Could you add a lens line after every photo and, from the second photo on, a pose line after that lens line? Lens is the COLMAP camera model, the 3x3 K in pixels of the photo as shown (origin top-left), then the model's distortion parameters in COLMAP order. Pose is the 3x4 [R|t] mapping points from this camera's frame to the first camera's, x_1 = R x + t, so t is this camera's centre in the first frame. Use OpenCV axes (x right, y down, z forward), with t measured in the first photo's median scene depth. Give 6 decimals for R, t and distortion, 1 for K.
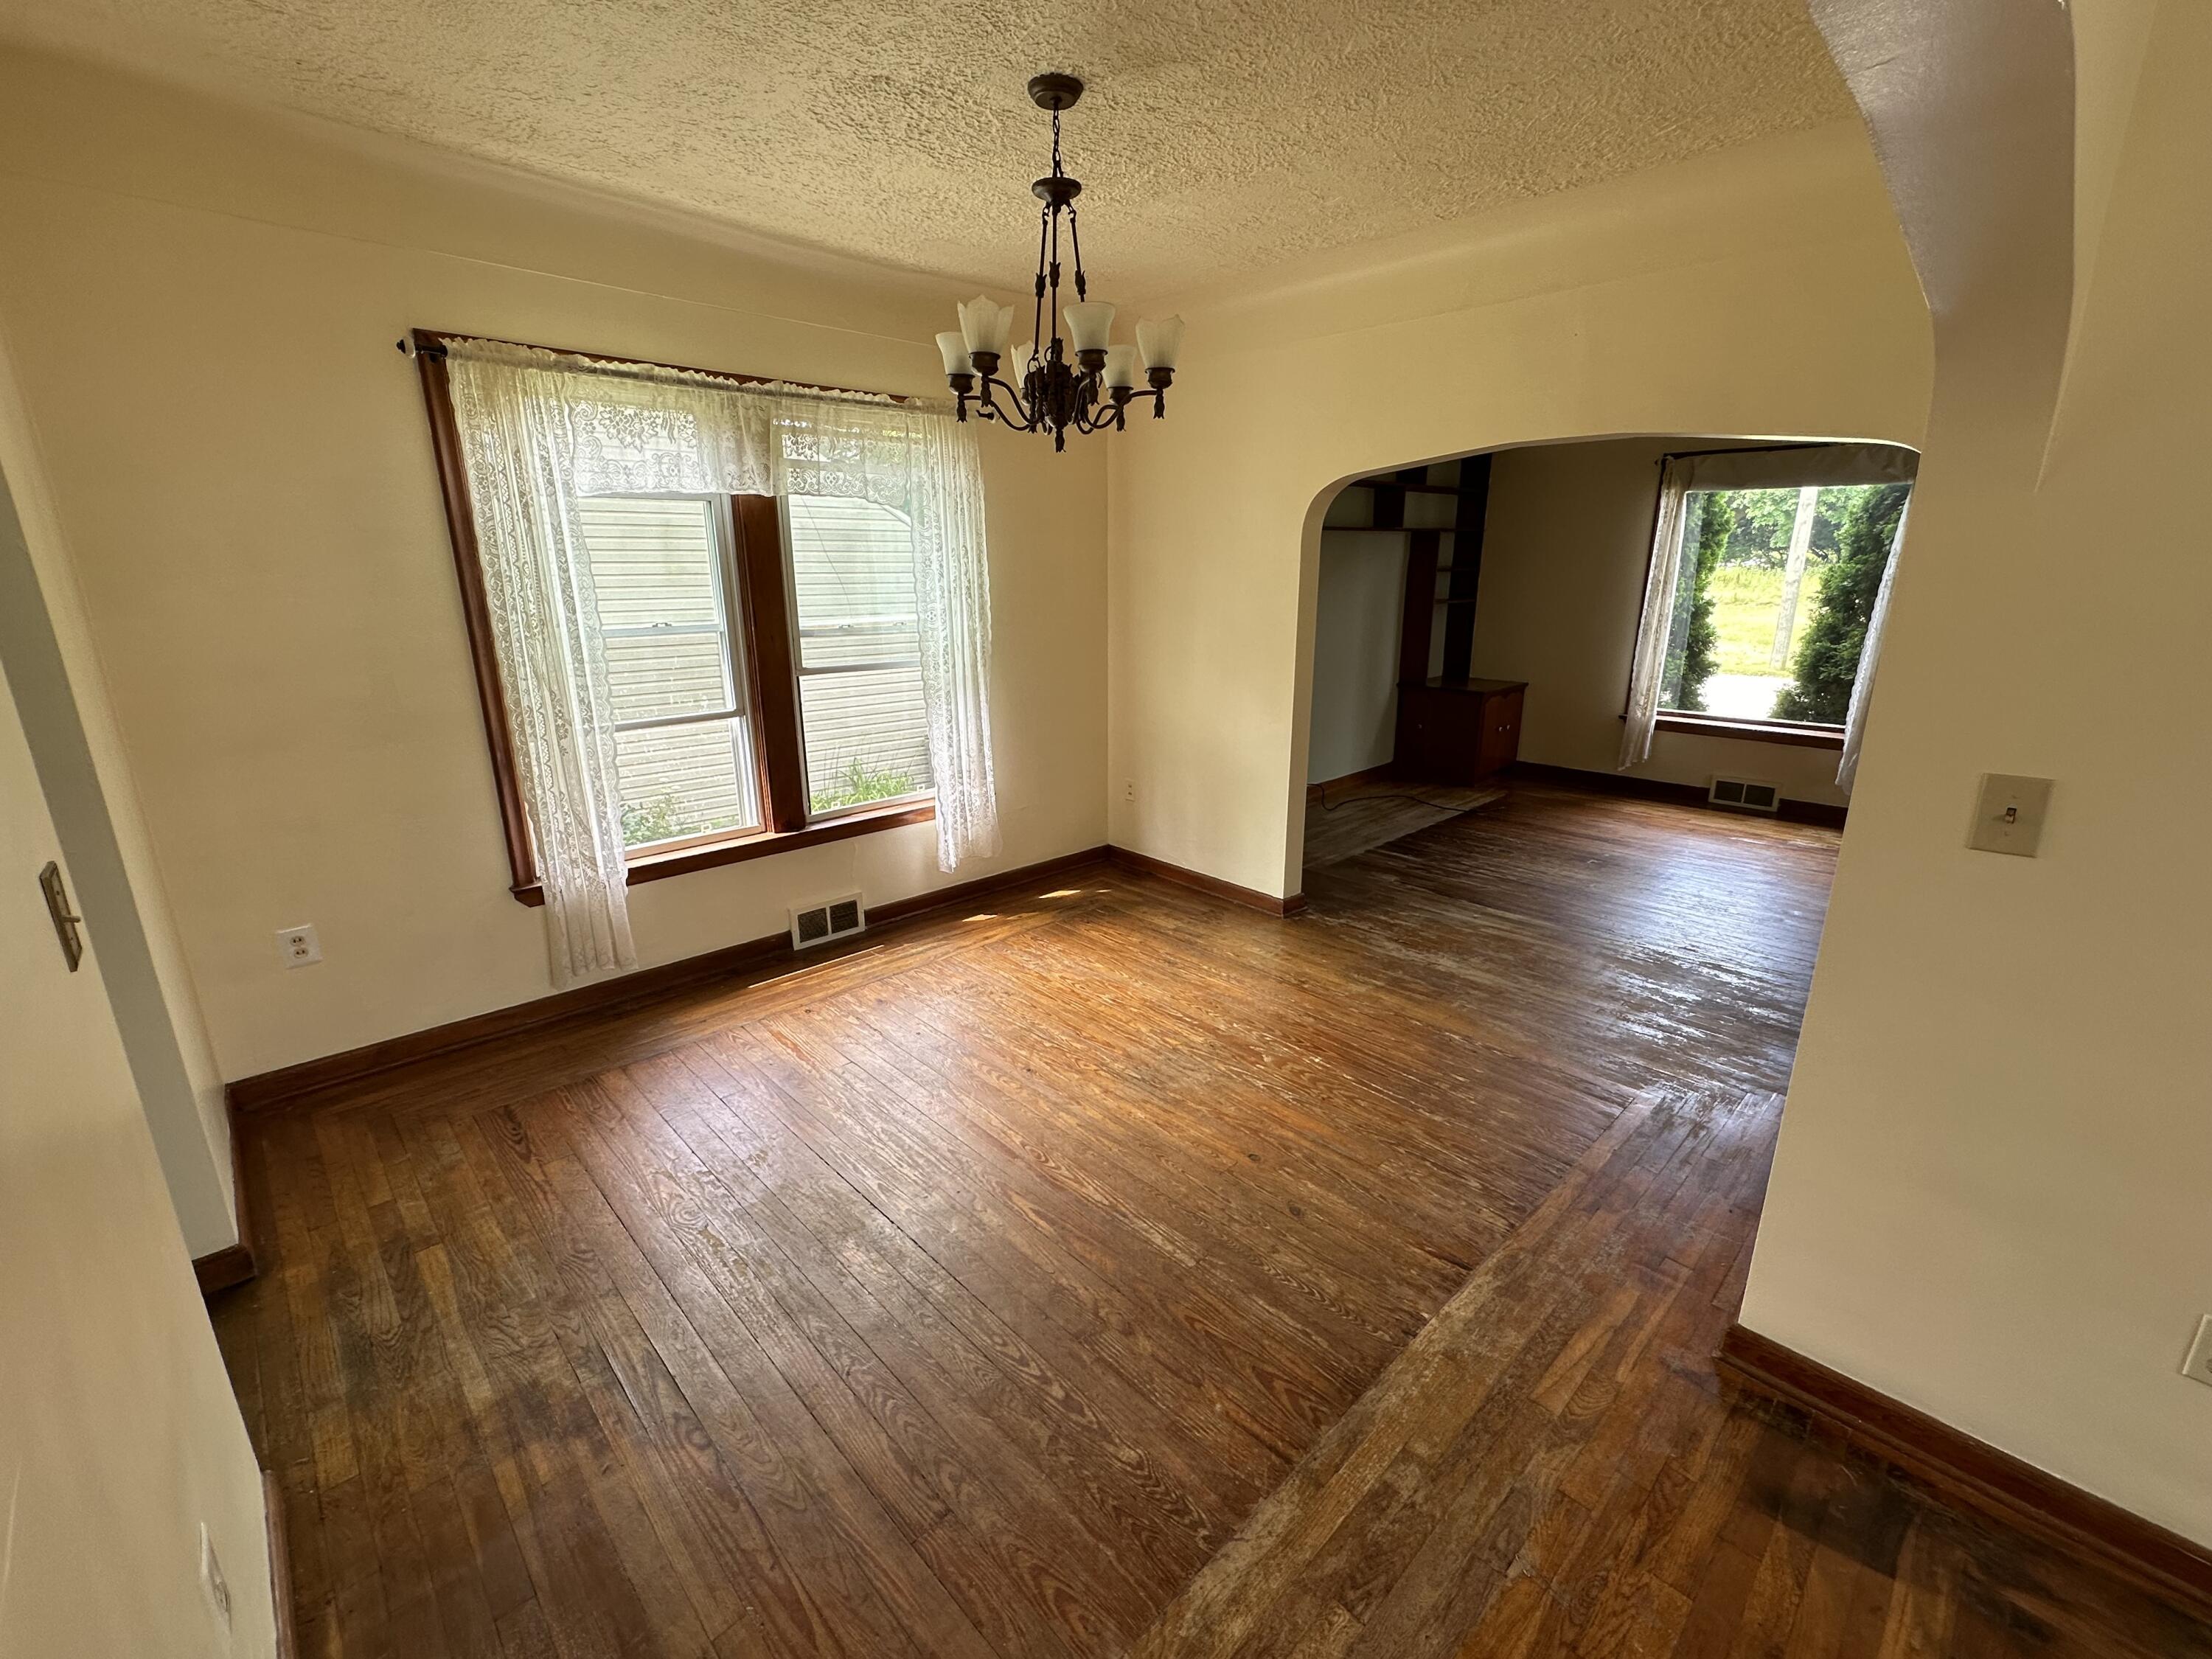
lens RADIAL K [[941.4, 0, 1104.2], [0, 941.4, 823.6], [0, 0, 1]] dist [-0.004448, 0.000880]
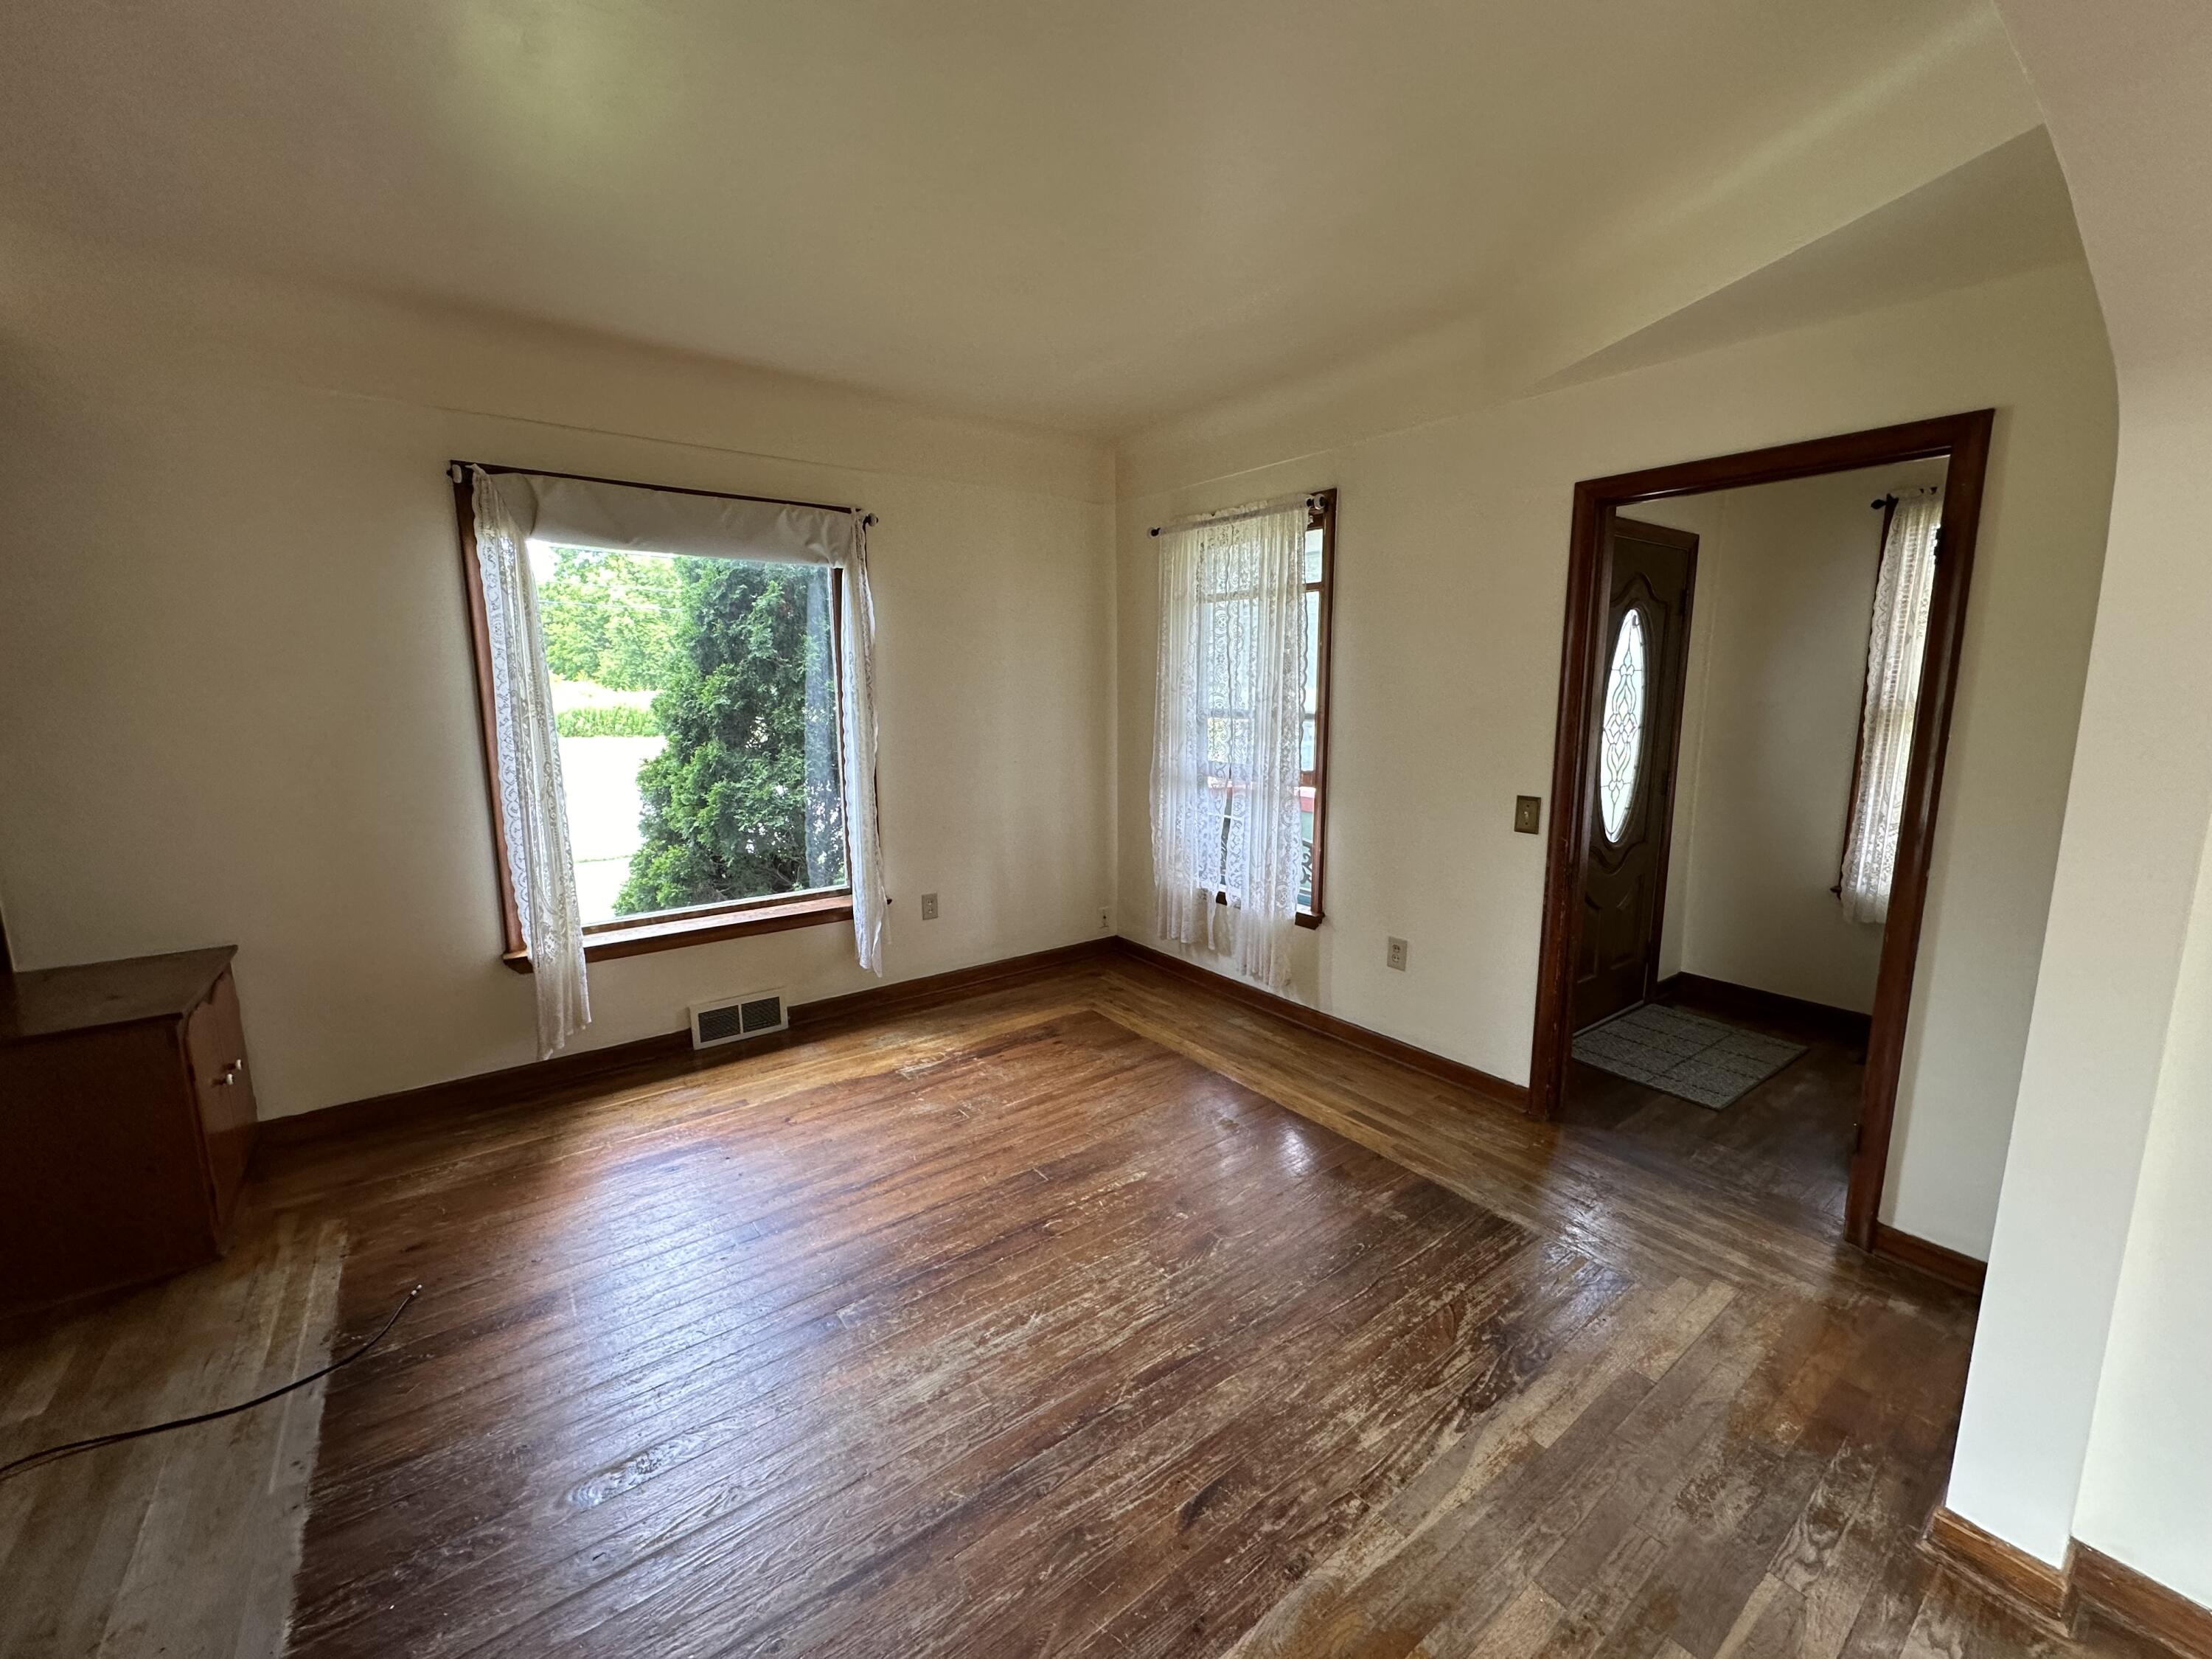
lens RADIAL K [[881.4, 0, 1105.1], [0, 881.4, 825.4], [0, 0, 1]] dist [-0.002426, 0.000521]
pose [[0.122600, -0.153272, 0.980549, 0.338274], [0.270517, 0.955753, 0.115573, -0.397926], [-0.954877, 0.251086, 0.158638, 1.555638]]
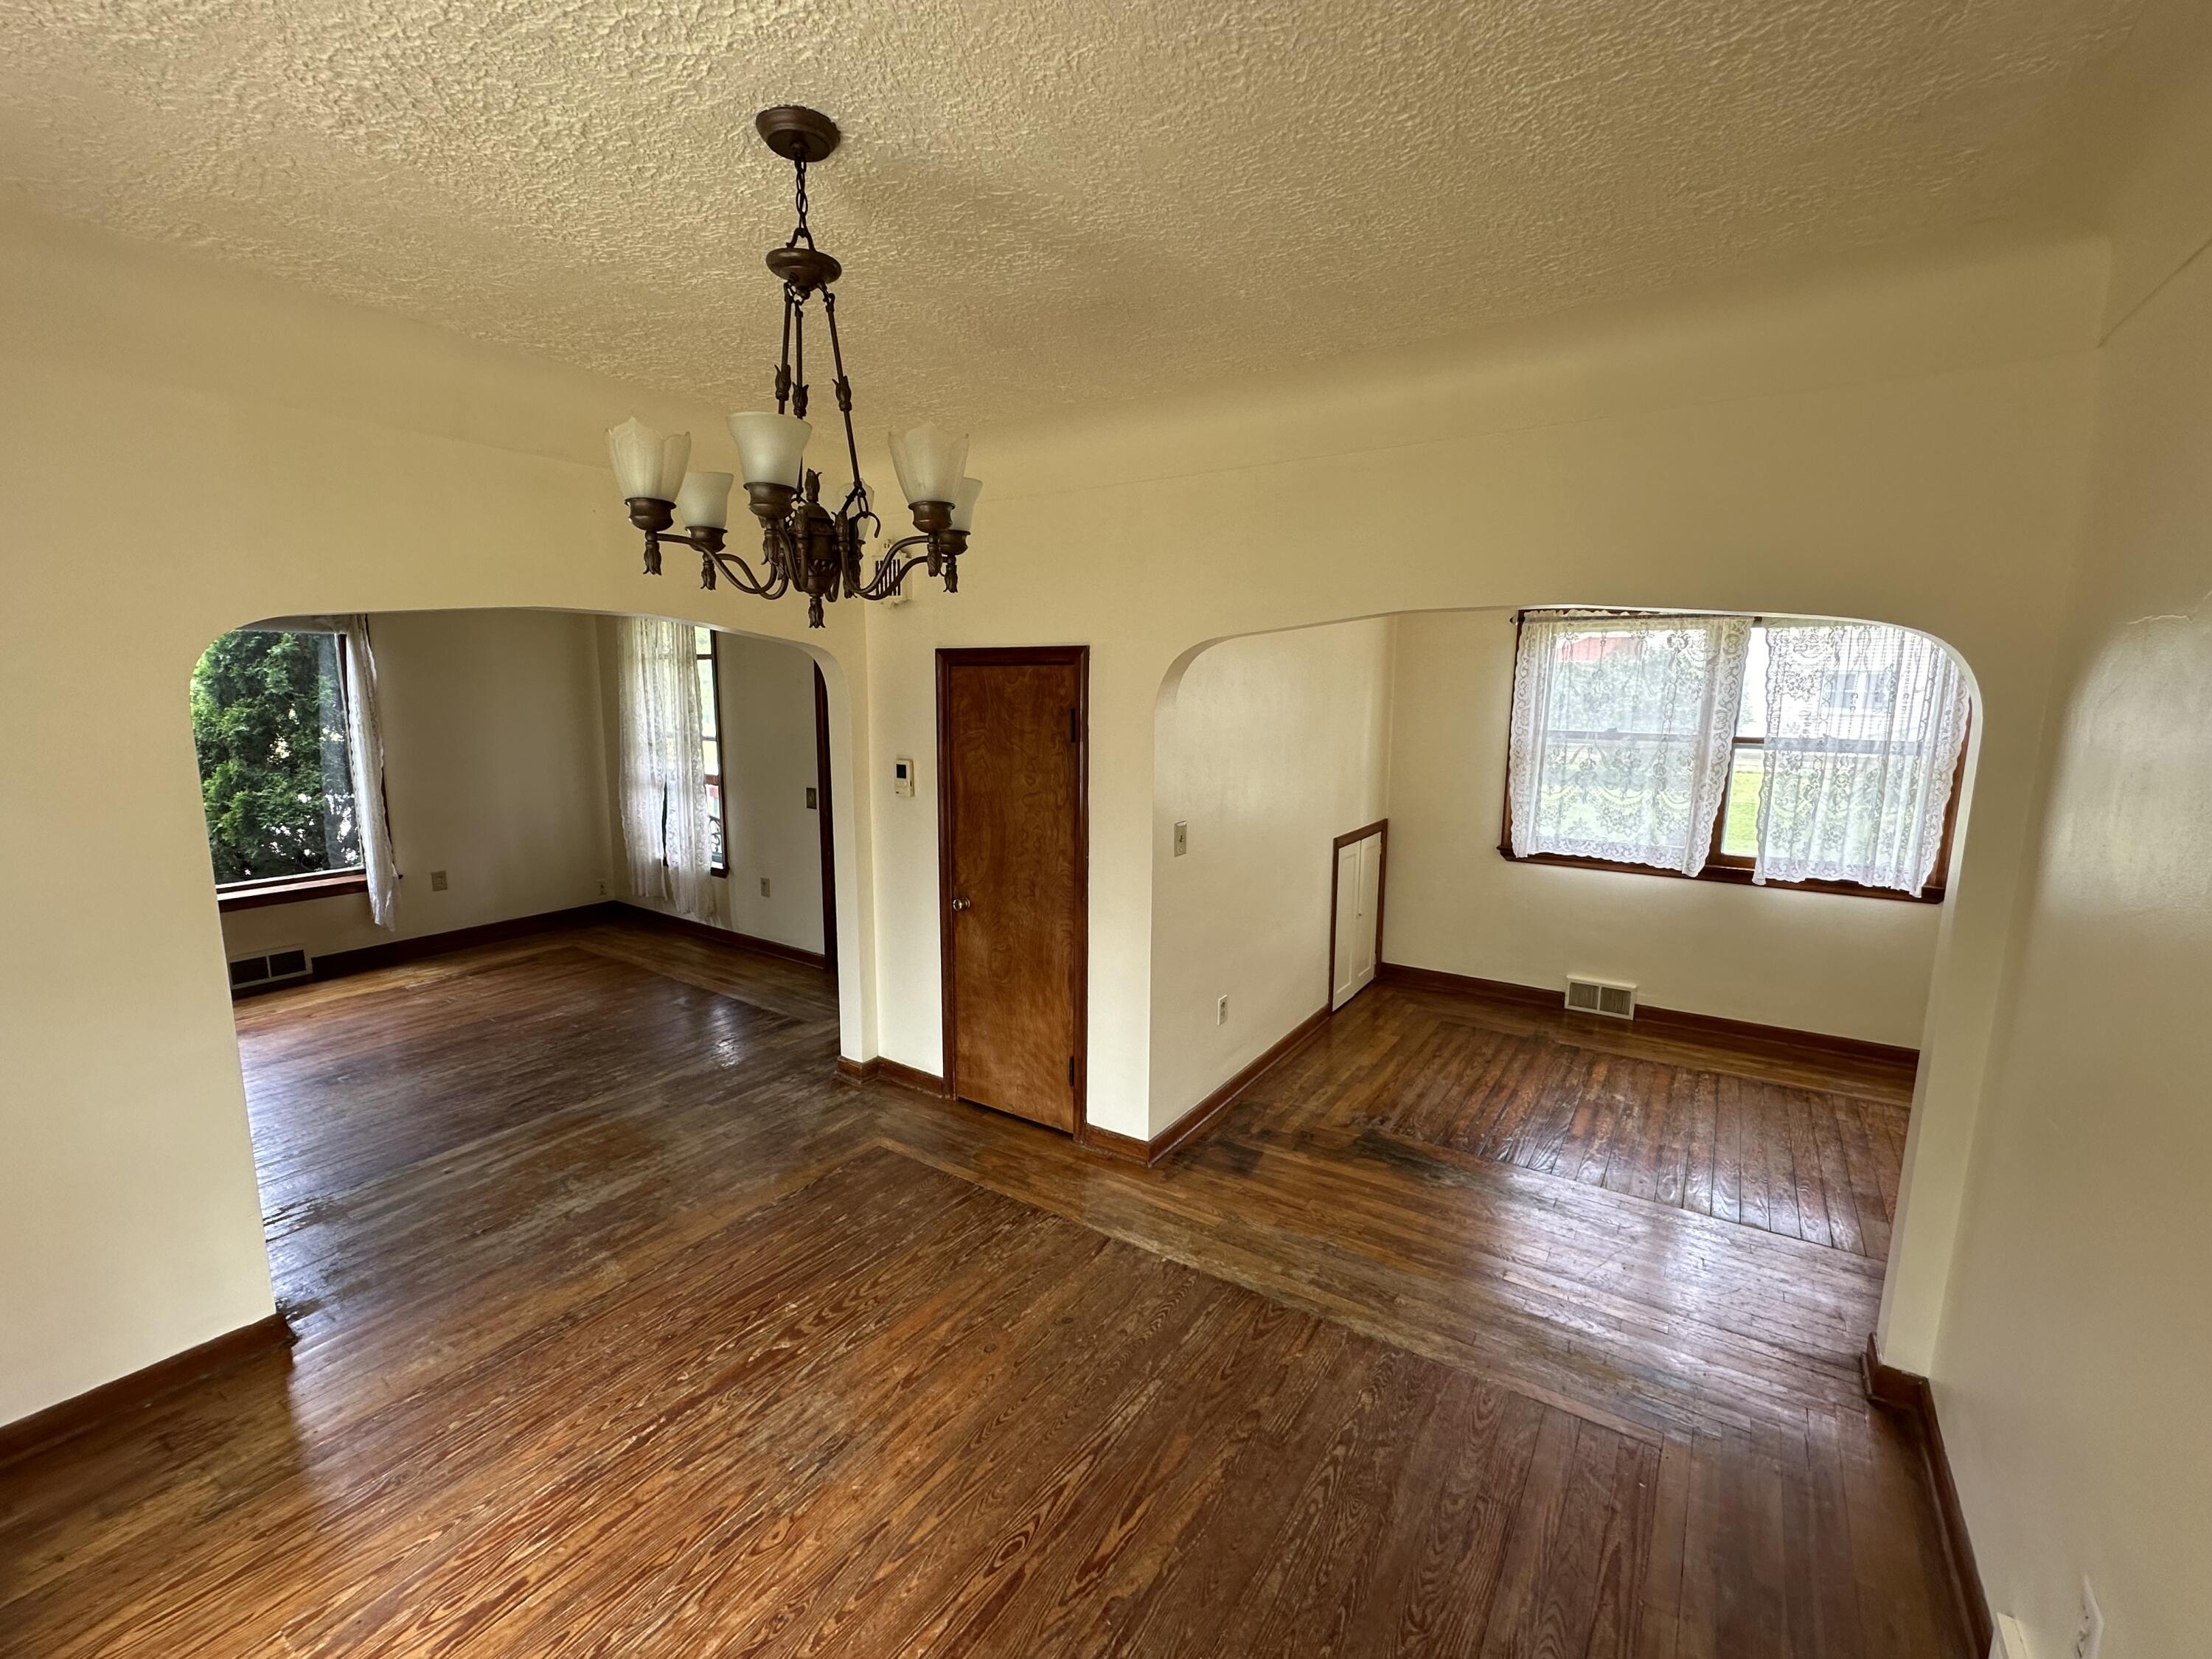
lens RADIAL K [[941.4, 0, 1101.6], [0, 941.4, 829.4], [0, 0, 1]] dist [-0.004448, 0.000880]
pose [[-0.210446, -0.150950, 0.965881, -0.744460], [0.253149, 0.945893, 0.202982, -0.329097], [-0.944261, 0.287228, -0.160847, 0.925118]]
